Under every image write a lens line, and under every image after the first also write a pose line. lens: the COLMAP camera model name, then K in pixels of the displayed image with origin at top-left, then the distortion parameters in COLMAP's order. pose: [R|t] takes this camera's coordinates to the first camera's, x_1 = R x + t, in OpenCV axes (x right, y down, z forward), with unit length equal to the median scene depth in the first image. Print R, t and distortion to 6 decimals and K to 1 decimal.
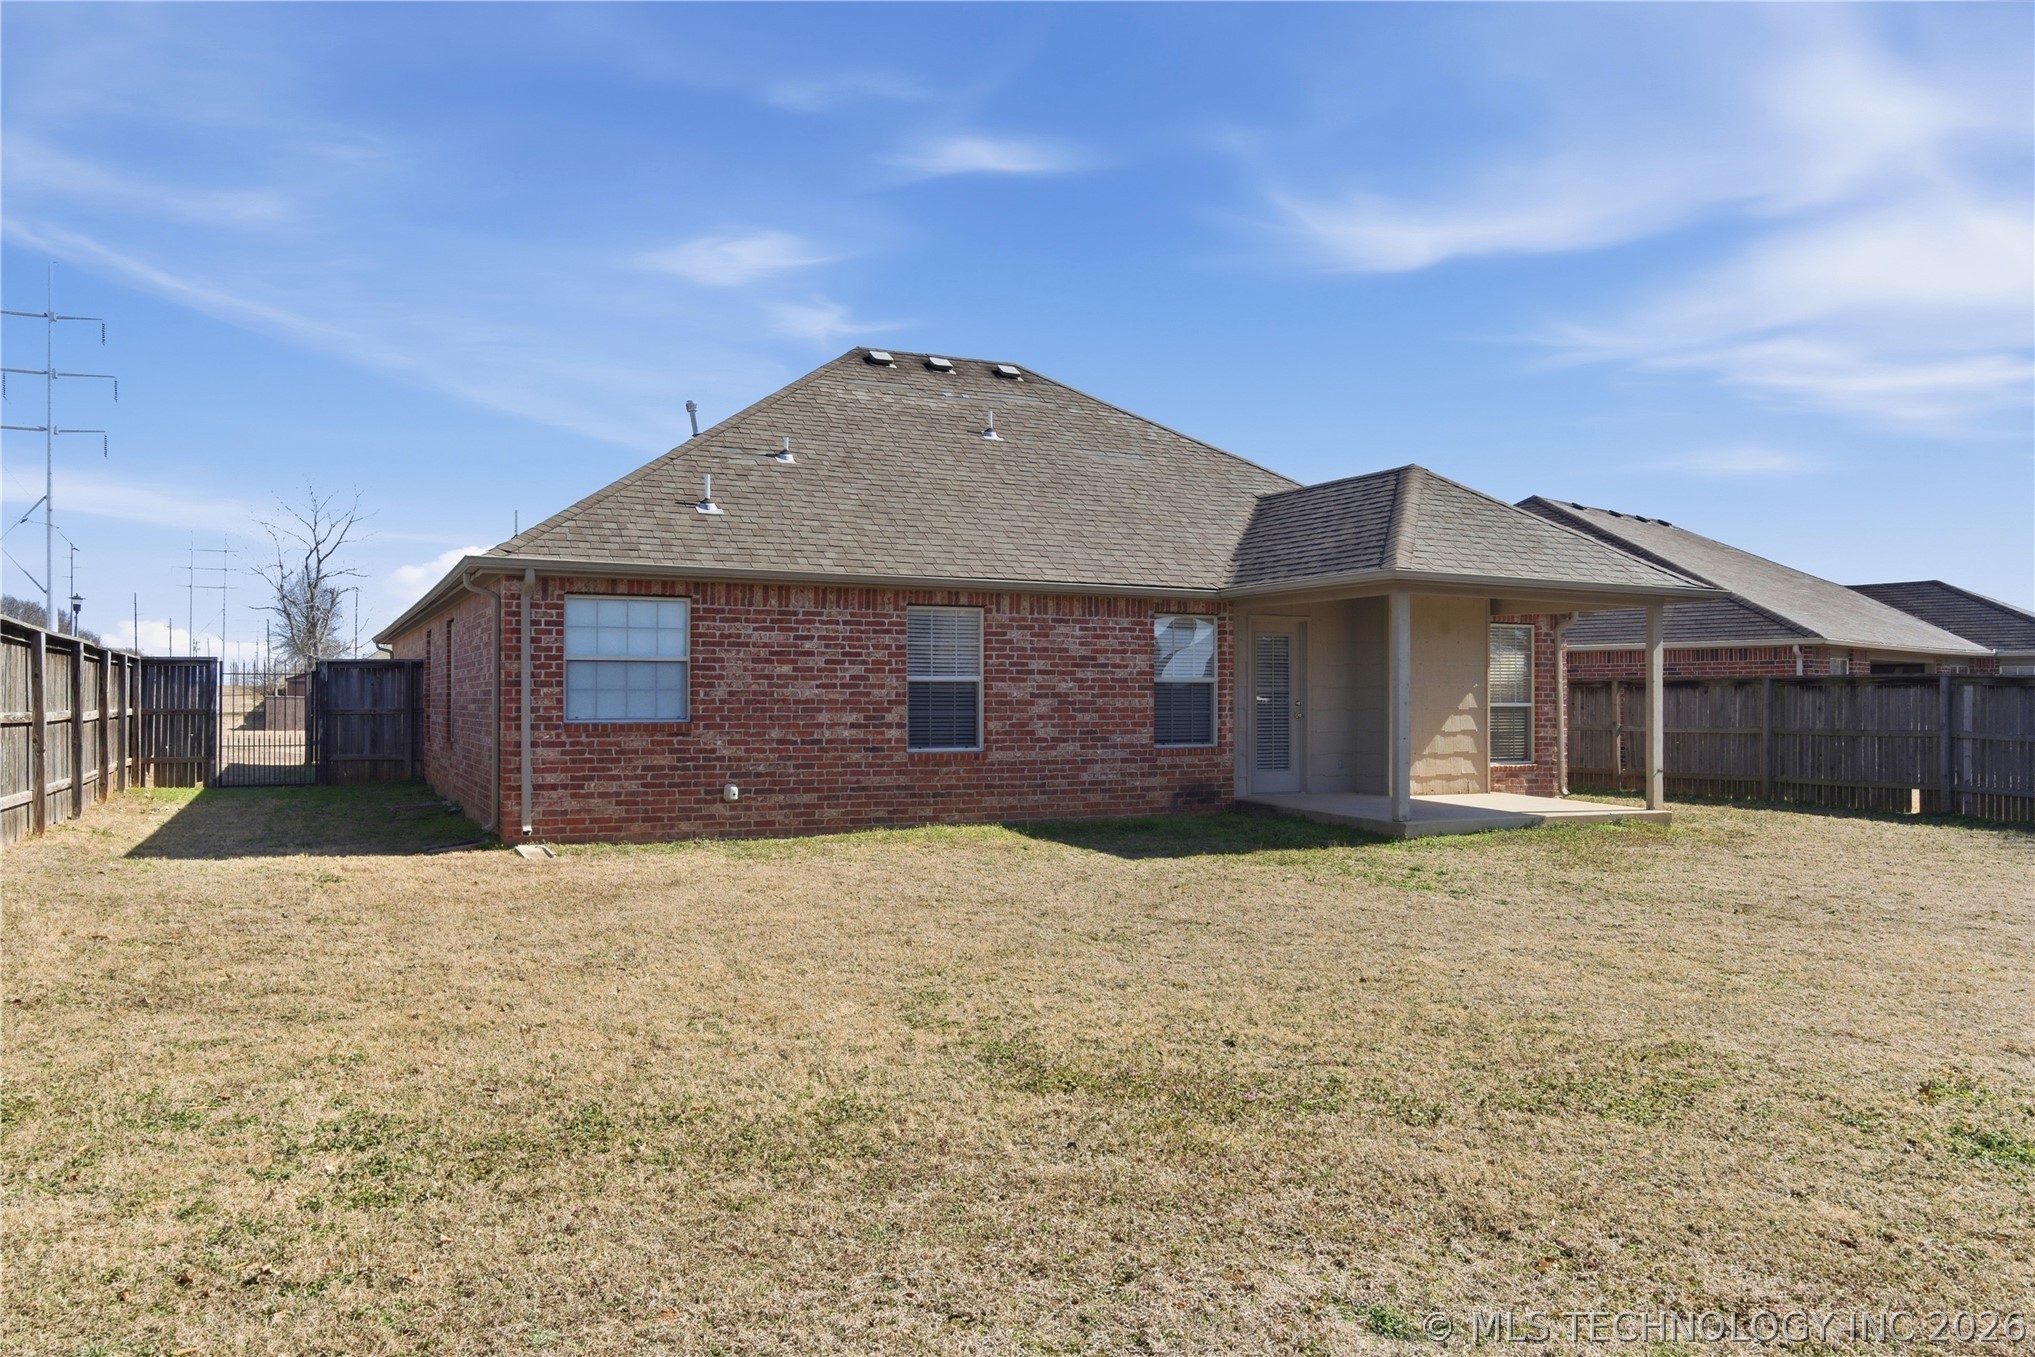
lens RADIAL K [[1413.8, 0, 1019.0], [0, 1413.8, 687.8], [0, 0, 1]] dist [-0.002153, 0.000806]
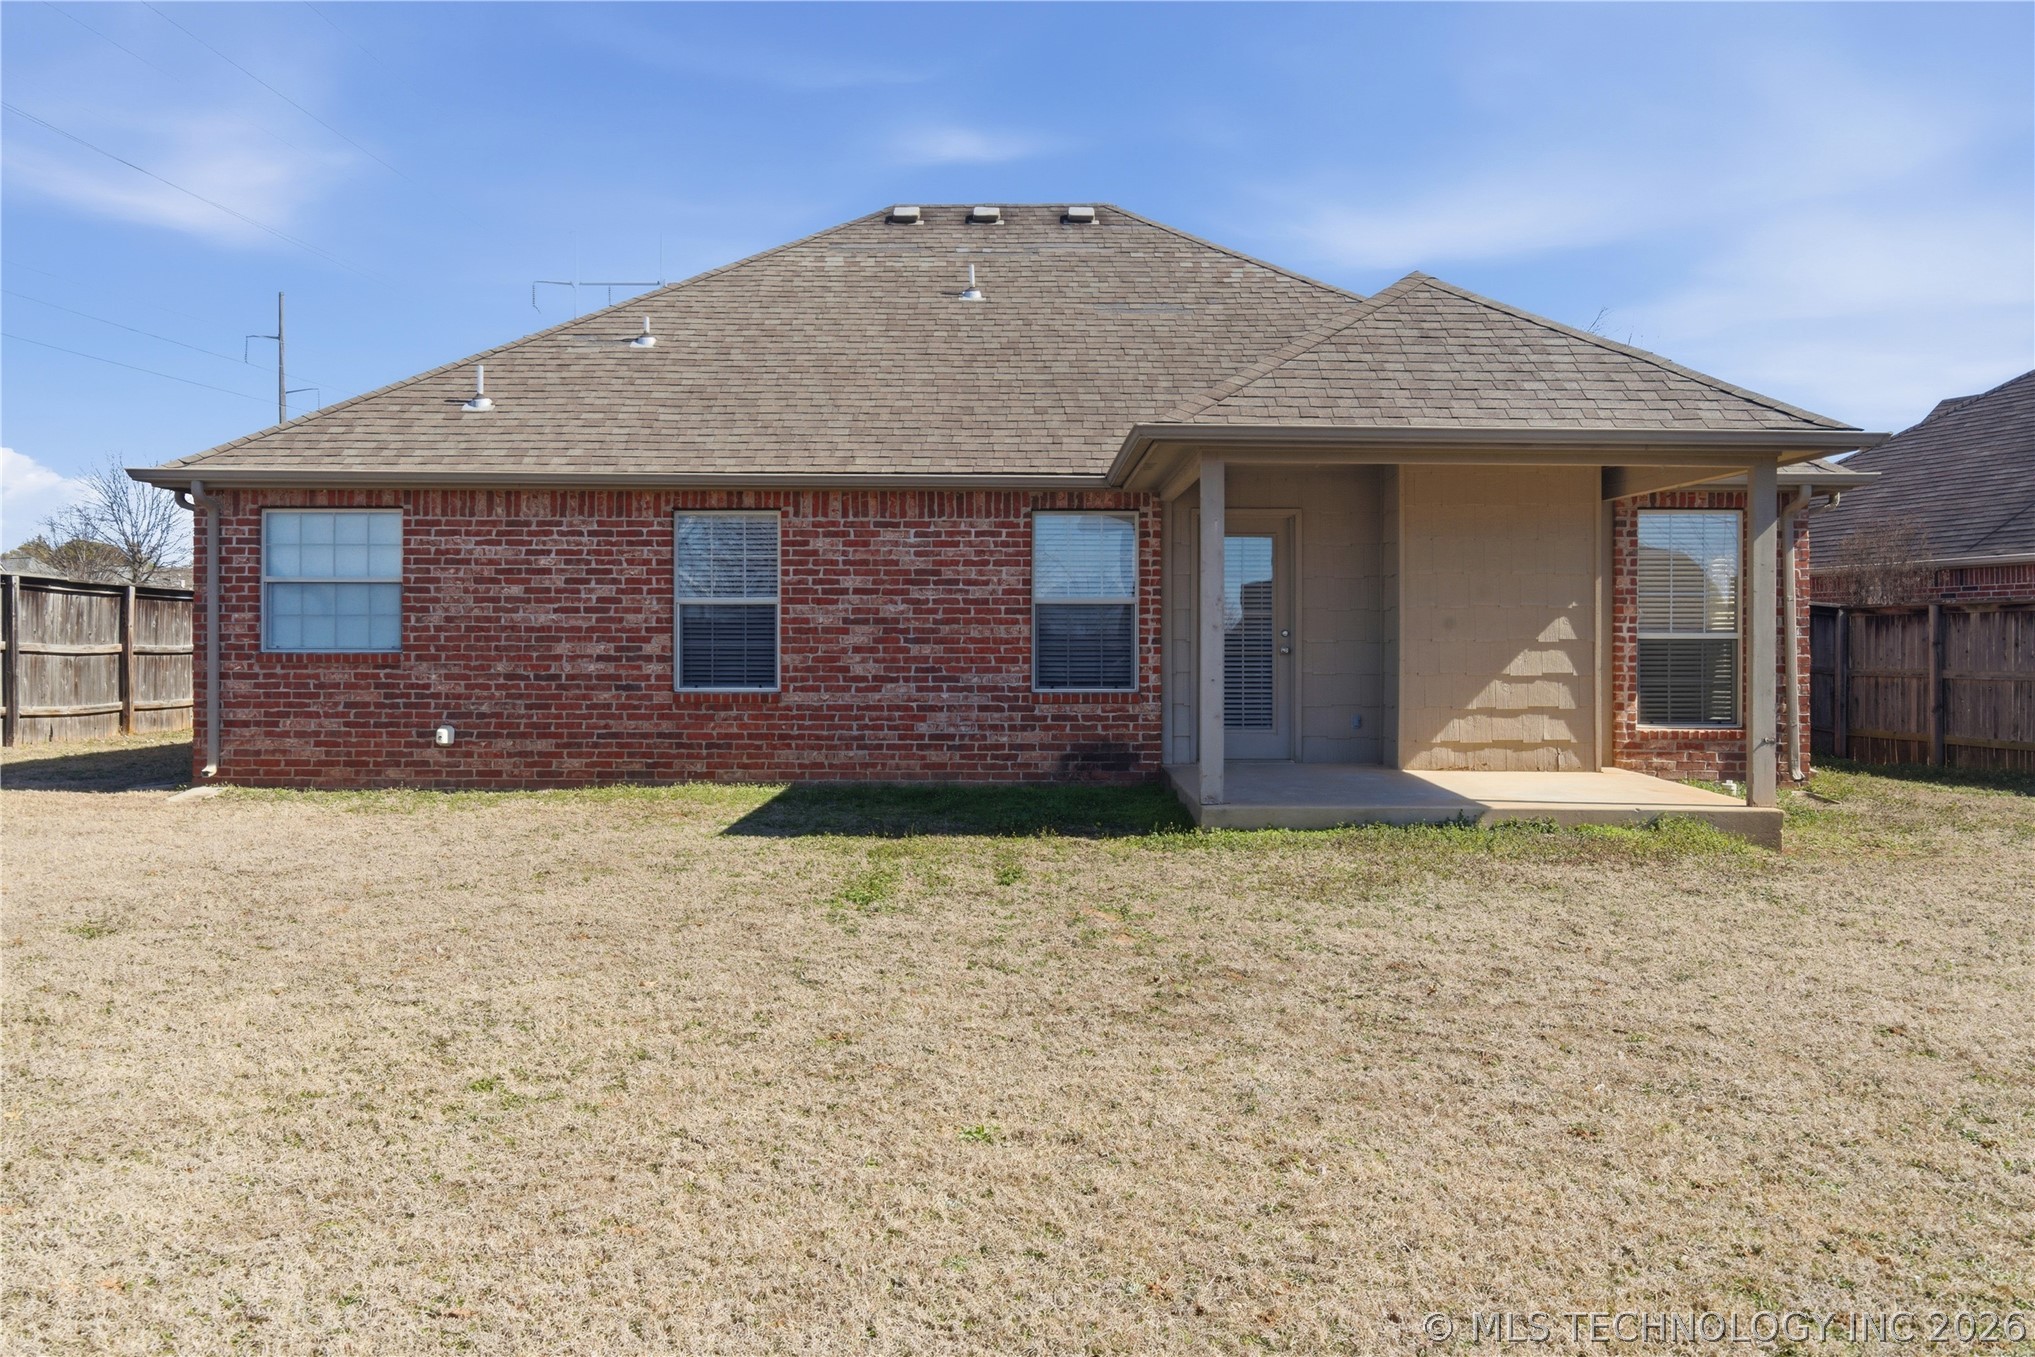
lens RADIAL K [[1592.4, 0, 1002.6], [0, 1592.4, 633.4], [0, 0, 1]] dist [0.056482, -0.002244]
pose [[0.894516, -0.003085, -0.447025, 0.500277], [0.002753, 0.999995, -0.001391, 0.013996], [0.447027, 0.000014, 0.894520, 0.268992]]
